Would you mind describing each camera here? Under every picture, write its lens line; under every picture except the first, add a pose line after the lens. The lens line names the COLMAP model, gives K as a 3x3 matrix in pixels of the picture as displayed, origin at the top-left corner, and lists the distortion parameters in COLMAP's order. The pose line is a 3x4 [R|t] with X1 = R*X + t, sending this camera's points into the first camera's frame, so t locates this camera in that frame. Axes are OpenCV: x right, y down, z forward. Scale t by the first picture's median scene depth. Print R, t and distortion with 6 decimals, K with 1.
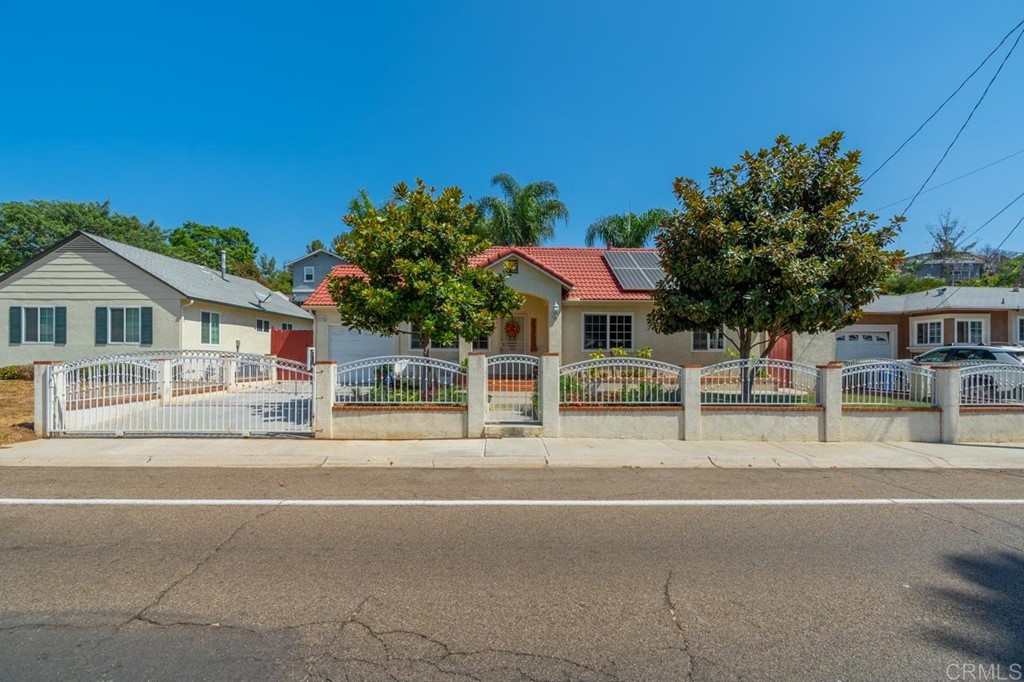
lens RADIAL K [[481.9, 0, 511.2], [0, 481.9, 350.7], [0, 0, 1]] dist [-0.003283, 0.000080]
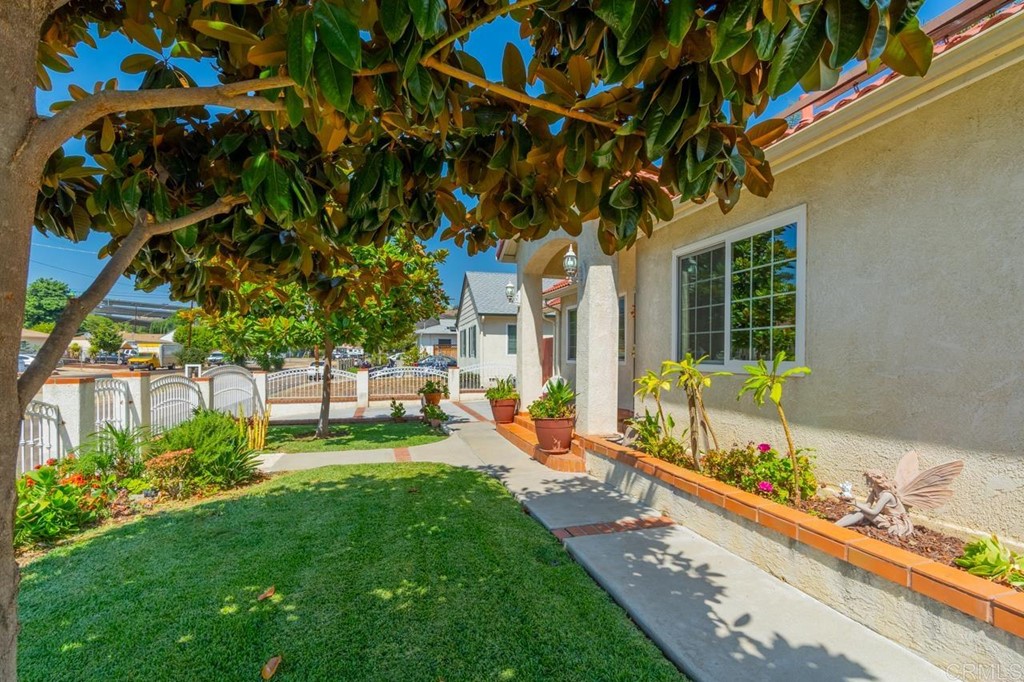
lens RADIAL K [[471.2, 0, 513.6], [0, 471.2, 341.9], [0, 0, 1]] dist [-0.003114, -0.000066]
pose [[0.246016, -0.026274, -0.968910, 0.695494], [0.002988, 0.999648, -0.026348, -0.013213], [0.969261, 0.003587, 0.246008, 1.284313]]
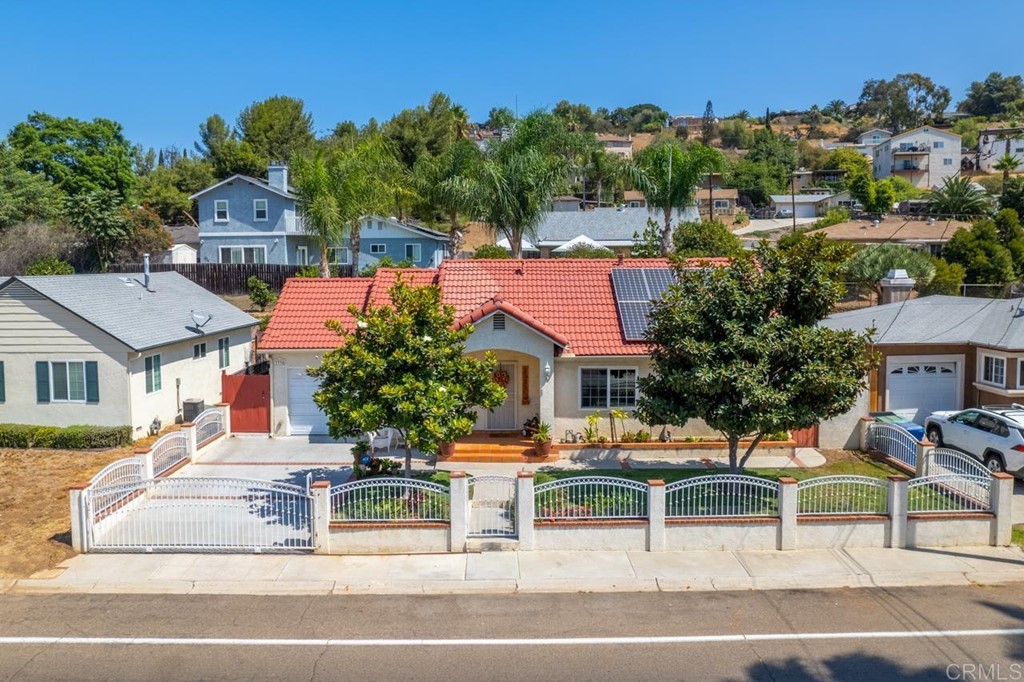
lens RADIAL K [[778.9, 0, 509.0], [0, 778.9, 312.3], [0, 0, 1]] dist [-0.037277, -0.003298]
pose [[0.999882, -0.005497, -0.014328, 0.064160], [0.006385, 0.998011, 0.062715, -0.425944], [0.013954, -0.062799, 0.997929, -0.660429]]
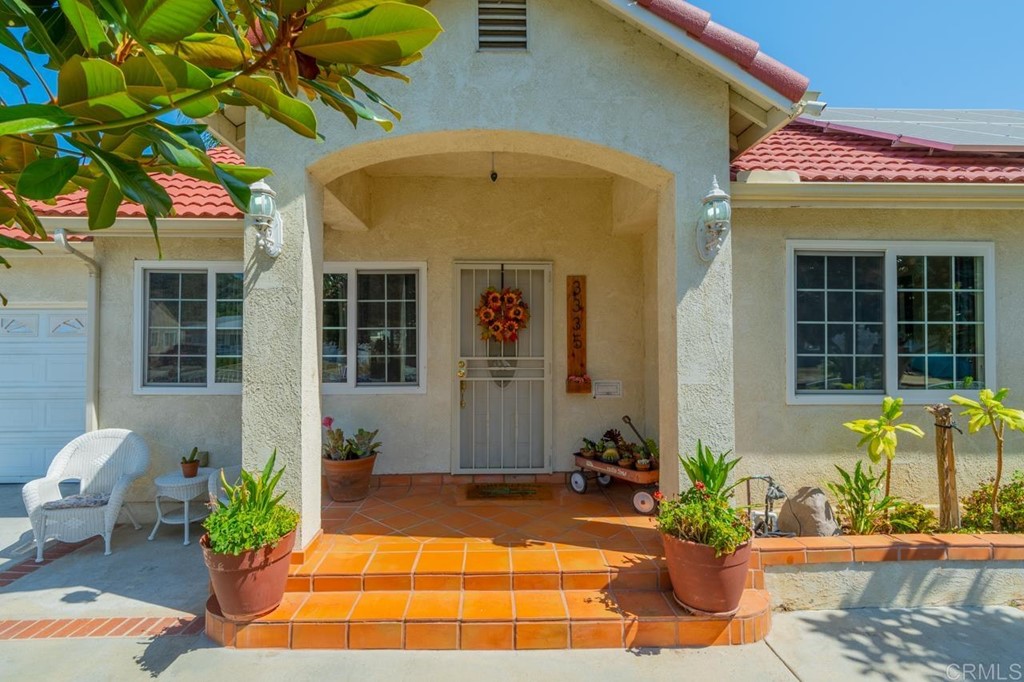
lens RADIAL K [[505.4, 0, 511.7], [0, 505.4, 330.2], [0, 0, 1]] dist [0.002777, 0.000339]
pose [[0.999935, -0.003433, 0.010831, 0.007352], [0.003769, 0.999509, -0.031113, -0.043902], [-0.010719, 0.031152, 0.999457, 1.180193]]
